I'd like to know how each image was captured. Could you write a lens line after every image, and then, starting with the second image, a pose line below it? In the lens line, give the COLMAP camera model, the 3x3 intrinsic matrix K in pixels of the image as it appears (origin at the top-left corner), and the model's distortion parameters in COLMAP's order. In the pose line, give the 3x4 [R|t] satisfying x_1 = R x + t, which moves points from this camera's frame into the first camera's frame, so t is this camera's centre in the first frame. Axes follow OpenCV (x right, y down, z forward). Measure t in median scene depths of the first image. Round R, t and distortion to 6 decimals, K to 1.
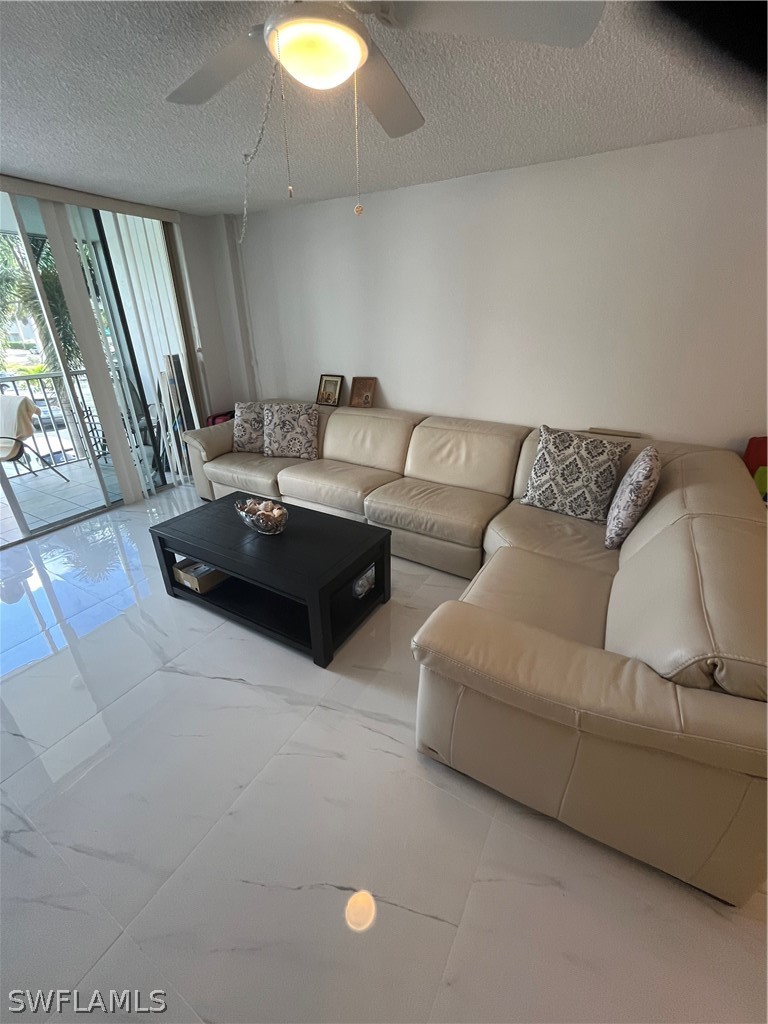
lens RADIAL K [[417.4, 0, 381.6], [0, 417.4, 513.0], [0, 0, 1]] dist [-0.001256, -0.000419]
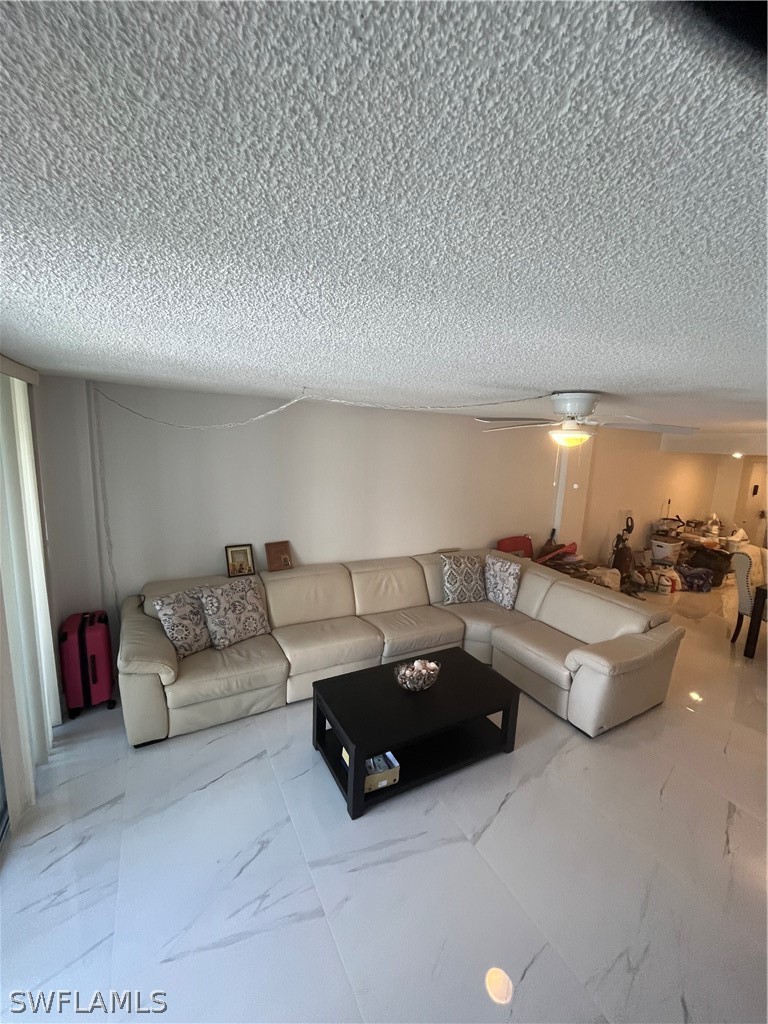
lens RADIAL K [[417.4, 0, 381.6], [0, 417.4, 513.0], [0, 0, 1]] dist [-0.001256, -0.000419]
pose [[0.520436, -0.111532, 0.846586, -0.885451], [0.319122, 0.944999, -0.071682, -0.257662], [-0.792028, 0.307470, 0.527404, 0.217087]]
